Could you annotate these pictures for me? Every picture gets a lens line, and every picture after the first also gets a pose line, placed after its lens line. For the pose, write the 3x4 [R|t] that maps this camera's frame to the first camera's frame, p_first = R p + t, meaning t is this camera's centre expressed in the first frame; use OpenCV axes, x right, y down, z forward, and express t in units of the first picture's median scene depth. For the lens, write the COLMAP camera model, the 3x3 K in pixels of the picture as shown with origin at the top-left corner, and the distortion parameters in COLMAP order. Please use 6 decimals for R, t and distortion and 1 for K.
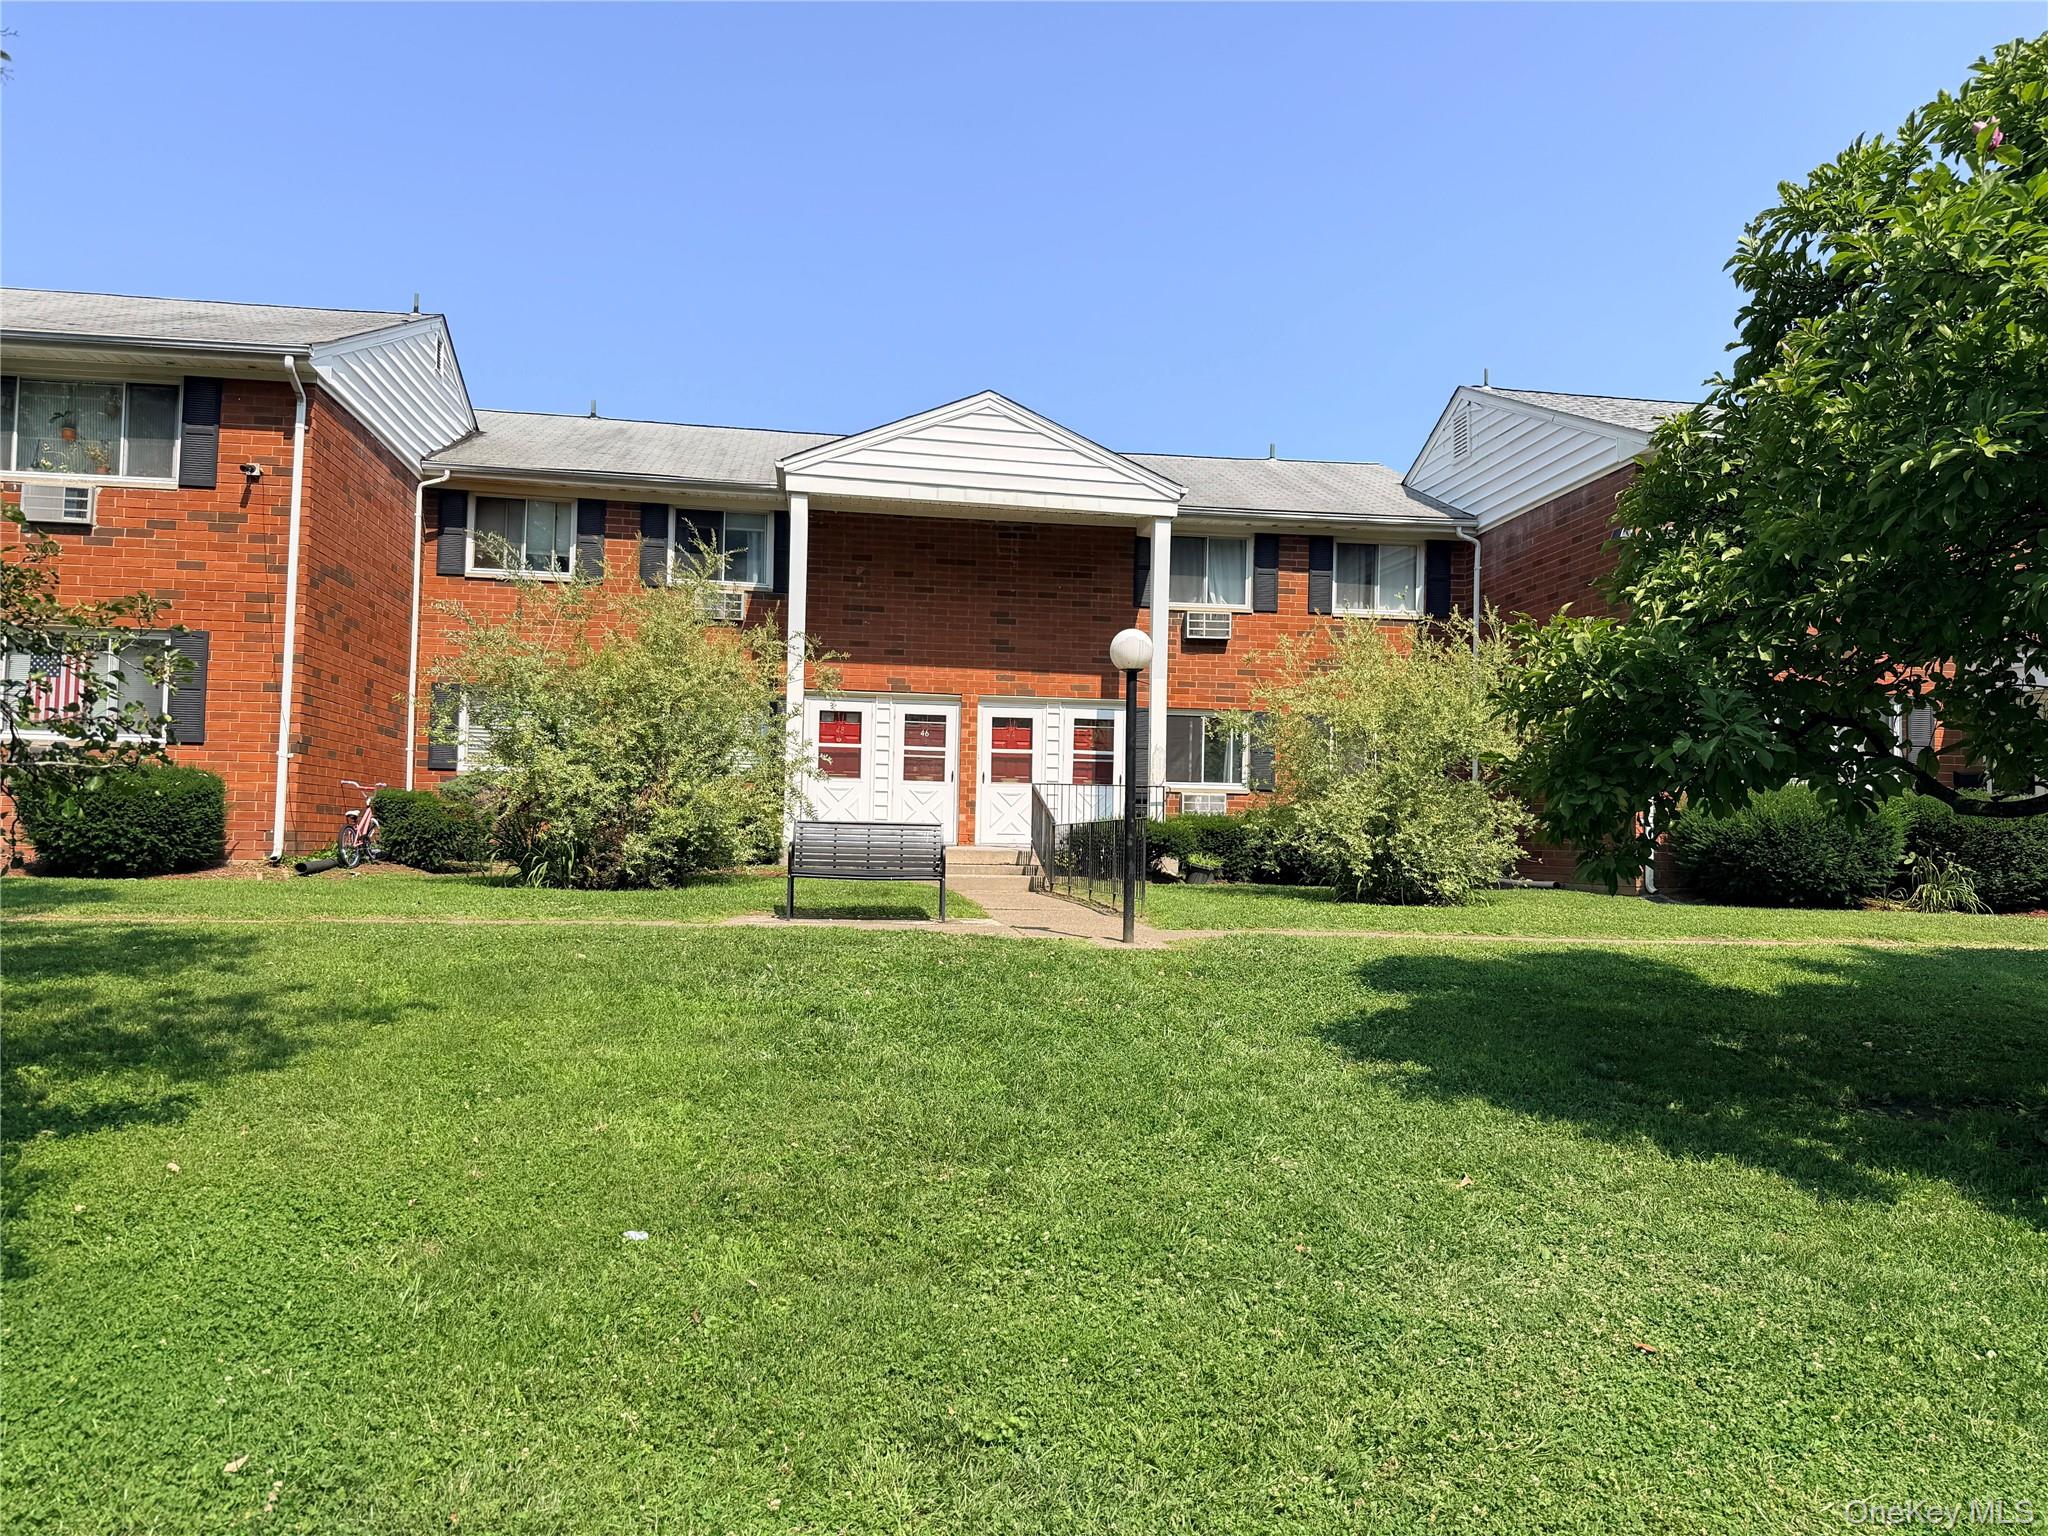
lens RADIAL K [[1439.7, 0, 1017.2], [0, 1439.7, 785.2], [0, 0, 1]] dist [0.078258, -0.109279]
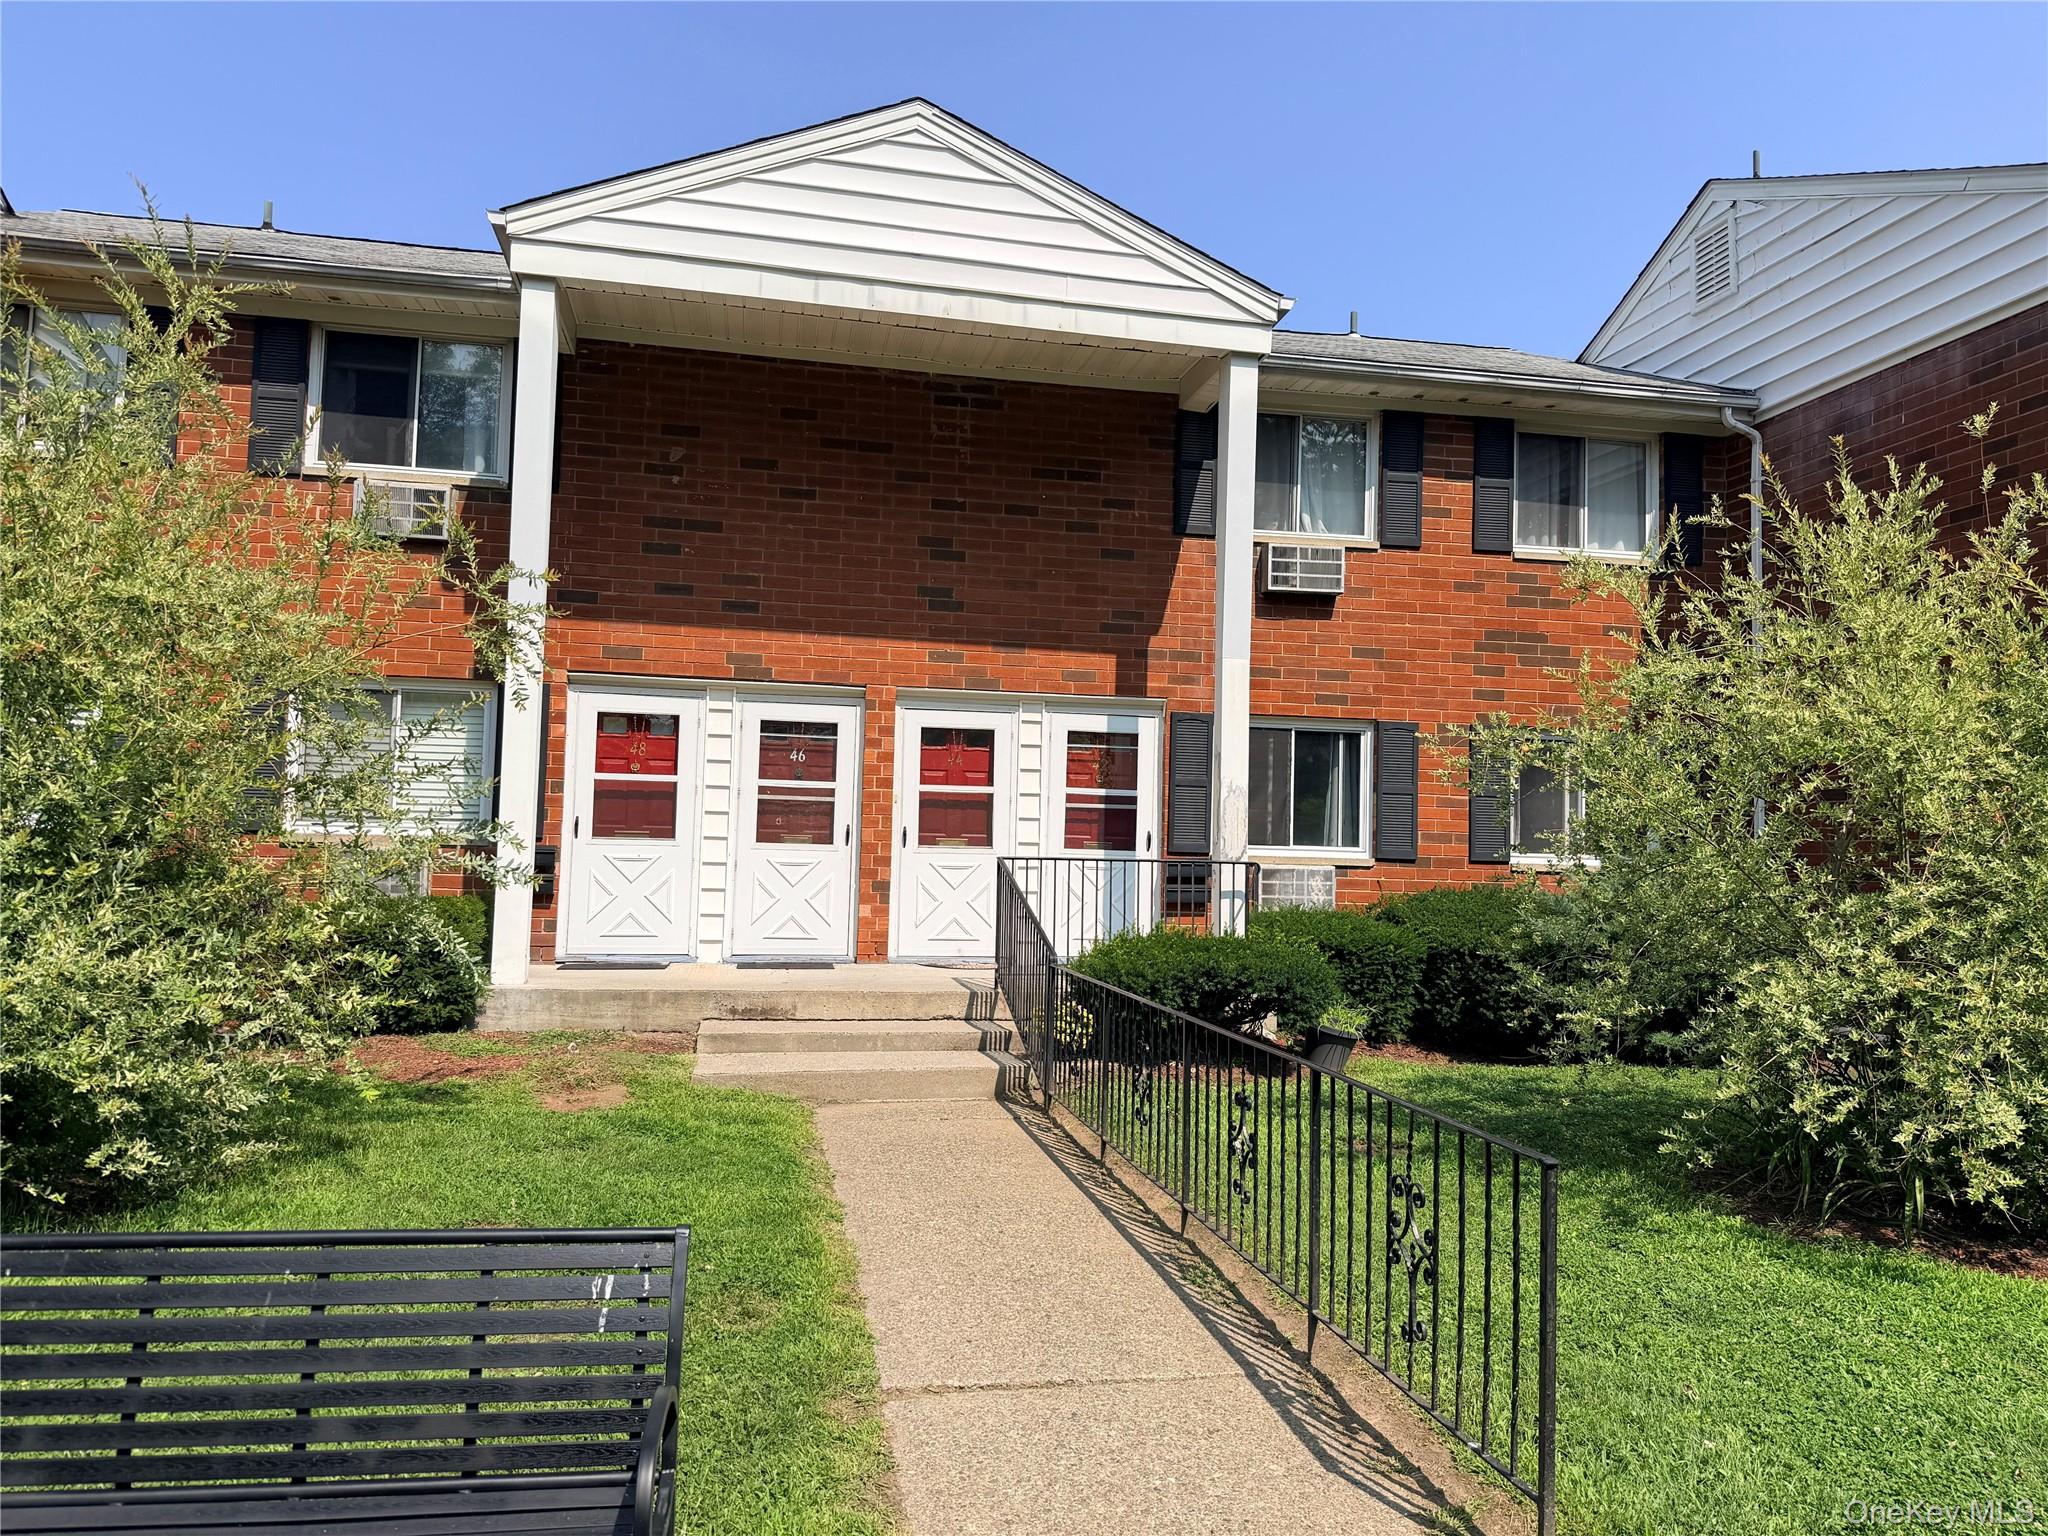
lens RADIAL K [[1439.7, 0, 1032.0], [0, 1439.7, 768.9], [0, 0, 1]] dist [0.078258, -0.109279]
pose [[0.998300, 0.006712, 0.057895, -0.006855], [-0.005776, 0.999850, -0.016308, -0.022560], [-0.057996, 0.015946, 0.998189, 0.445218]]
